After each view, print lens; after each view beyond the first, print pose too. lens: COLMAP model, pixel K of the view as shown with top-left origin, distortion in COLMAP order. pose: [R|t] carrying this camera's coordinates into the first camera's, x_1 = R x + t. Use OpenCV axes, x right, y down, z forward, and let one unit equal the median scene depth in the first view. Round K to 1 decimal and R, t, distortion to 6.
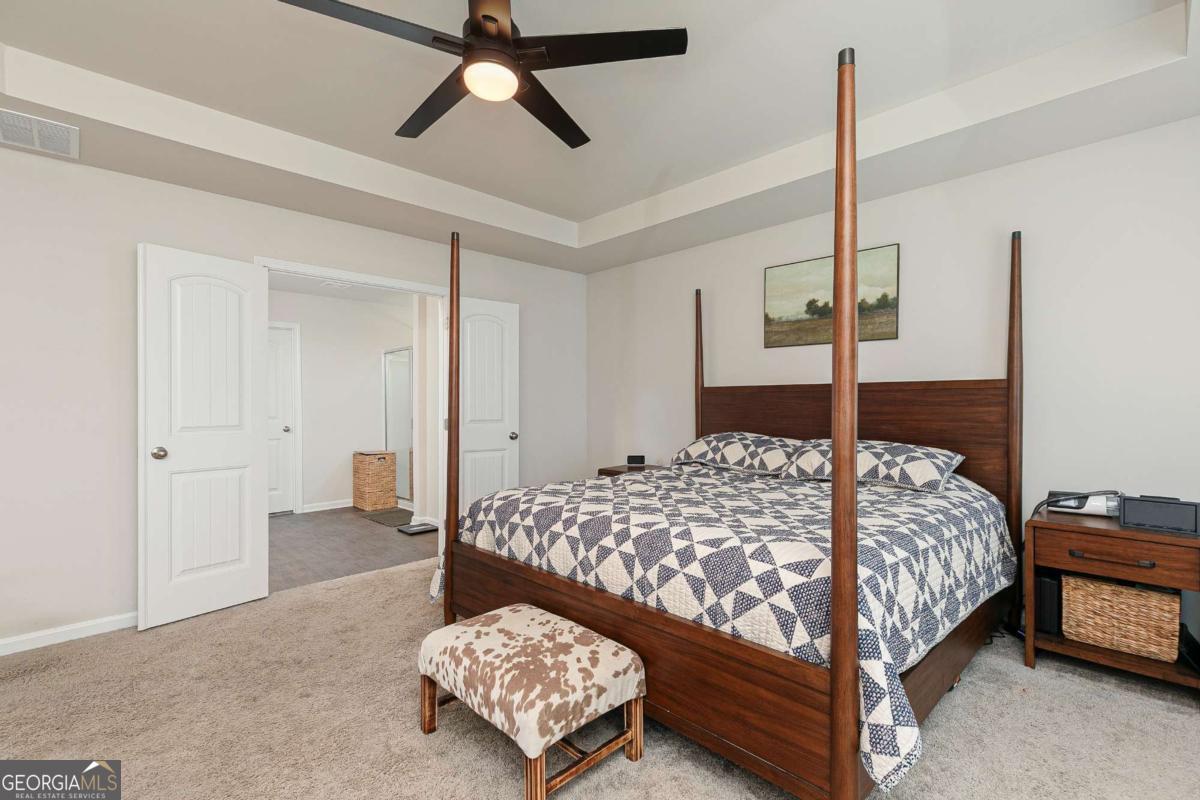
lens RADIAL K [[539.1, 0, 607.5], [0, 539.1, 404.6], [0, 0, 1]] dist [0.003907, 0.000040]
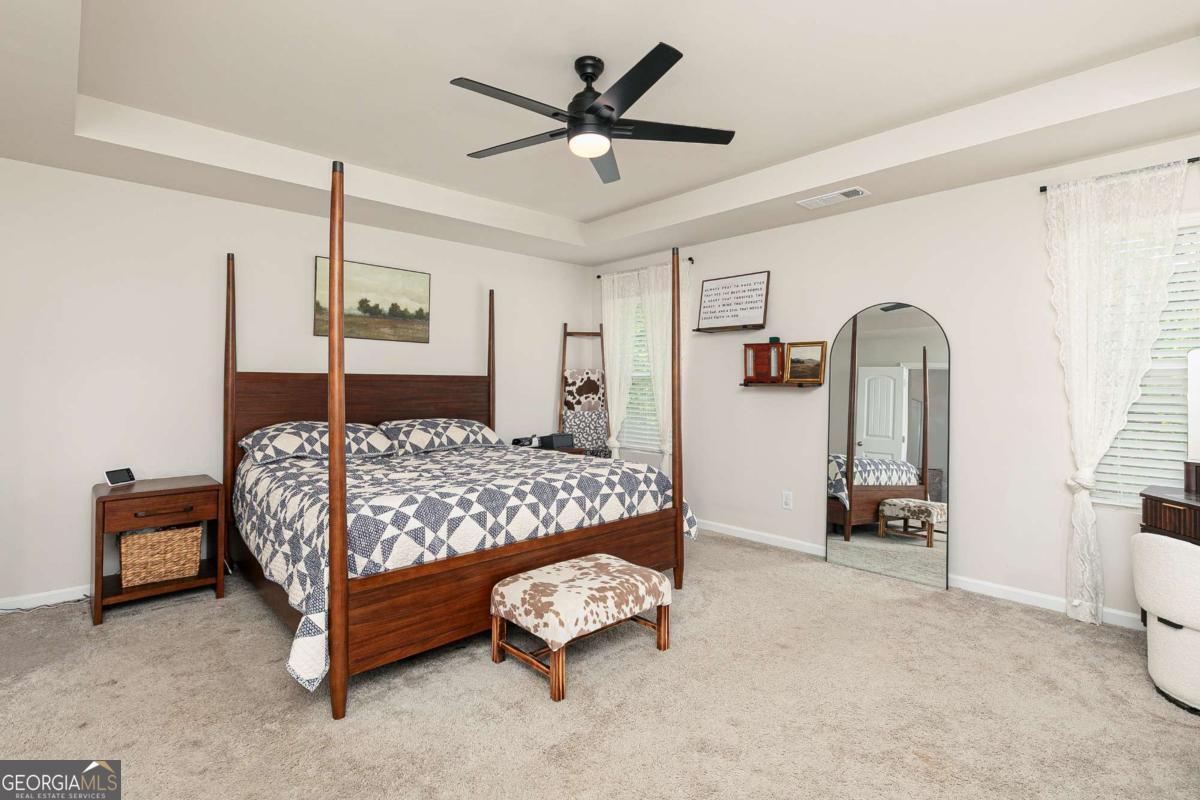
lens RADIAL K [[539.1, 0, 610.5], [0, 539.1, 390.9], [0, 0, 1]] dist [0.003907, 0.000040]
pose [[0.046016, -0.003478, 0.998935, -1.191808], [-0.000629, 0.999994, 0.003510, -0.012028], [-0.998941, -0.000789, 0.046013, 0.719146]]
